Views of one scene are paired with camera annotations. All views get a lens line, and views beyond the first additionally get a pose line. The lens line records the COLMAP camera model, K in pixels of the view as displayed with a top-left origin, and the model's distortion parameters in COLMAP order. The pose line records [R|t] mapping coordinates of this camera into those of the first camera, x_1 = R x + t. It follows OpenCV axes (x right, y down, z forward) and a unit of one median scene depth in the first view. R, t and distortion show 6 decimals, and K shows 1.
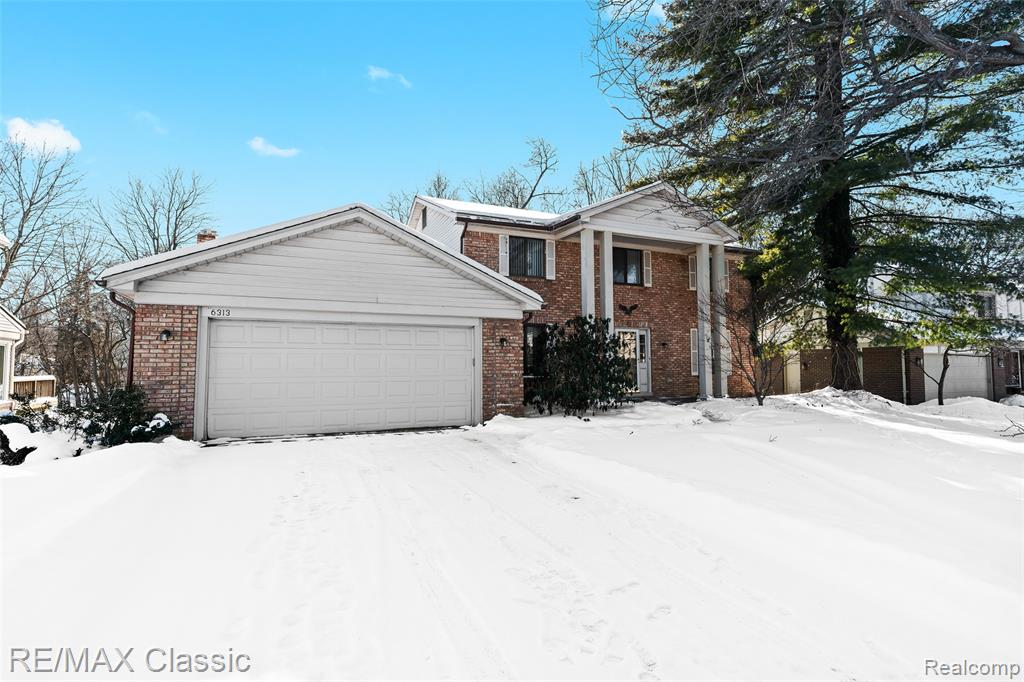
lens RADIAL K [[502.8, 0, 512.0], [0, 502.8, 341.0], [0, 0, 1]] dist [-0.001846, -0.000085]
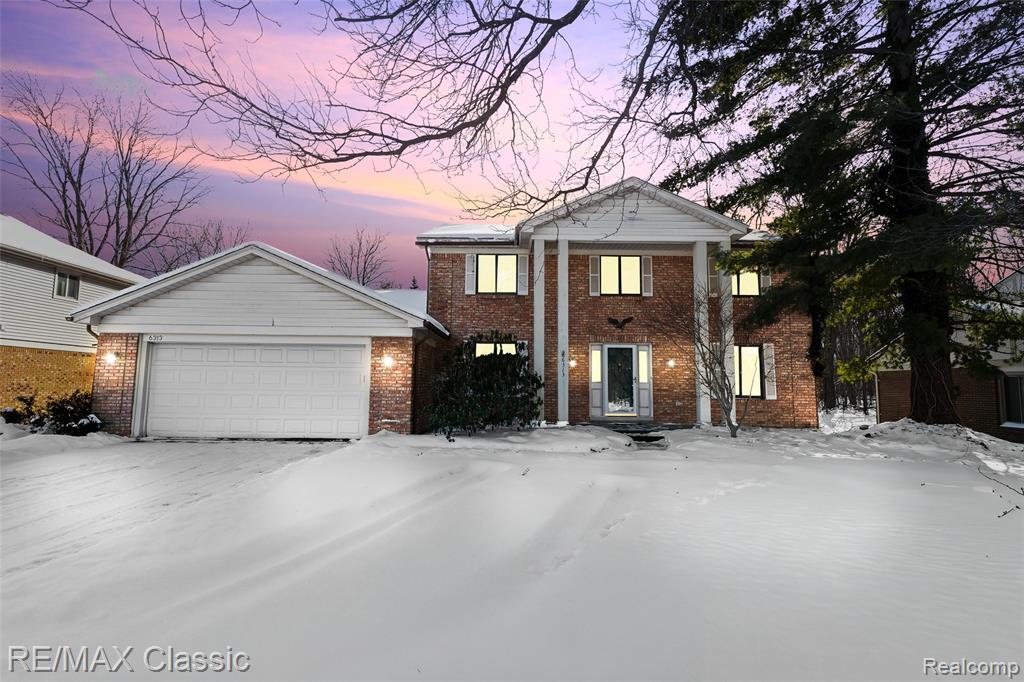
lens RADIAL K [[502.8, 0, 512.0], [0, 502.8, 341.0], [0, 0, 1]] dist [-0.001846, -0.000085]
pose [[0.914084, -0.025201, -0.404740, 0.628445], [0.007138, 0.998912, -0.046077, 0.013664], [0.405461, 0.039230, 0.913270, 0.162353]]
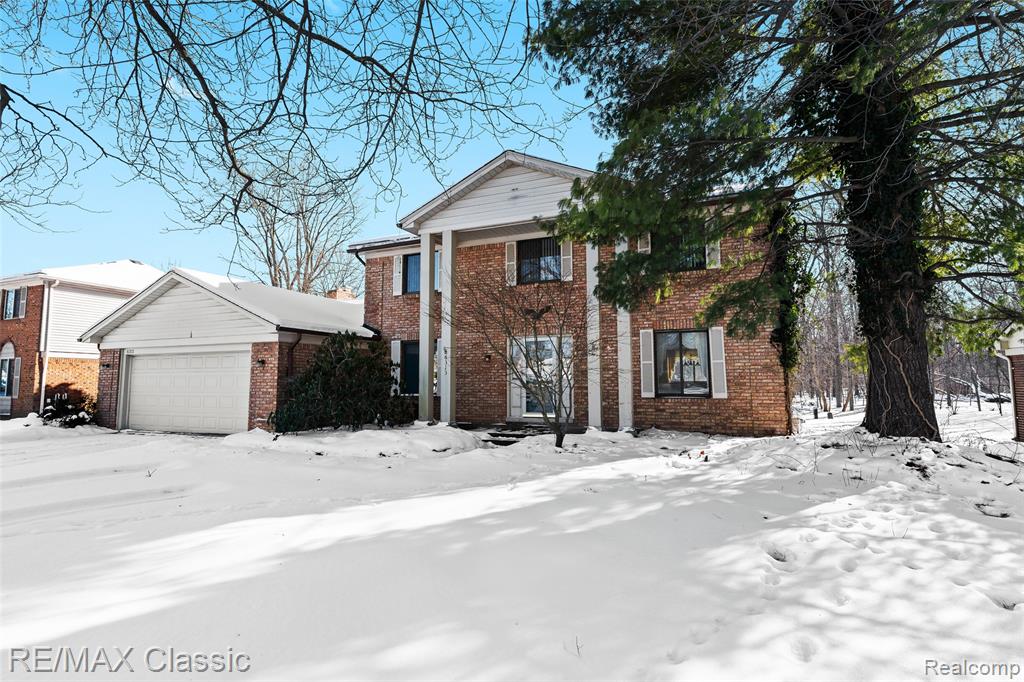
lens RADIAL K [[492.0, 0, 512.0], [0, 492.0, 341.0], [0, 0, 1]] dist [-0.001790, -0.000075]
pose [[0.691100, -0.060985, -0.720181, 1.157846], [0.037874, 0.998121, -0.048176, 0.026320], [0.721766, 0.006018, 0.692111, 0.646329]]
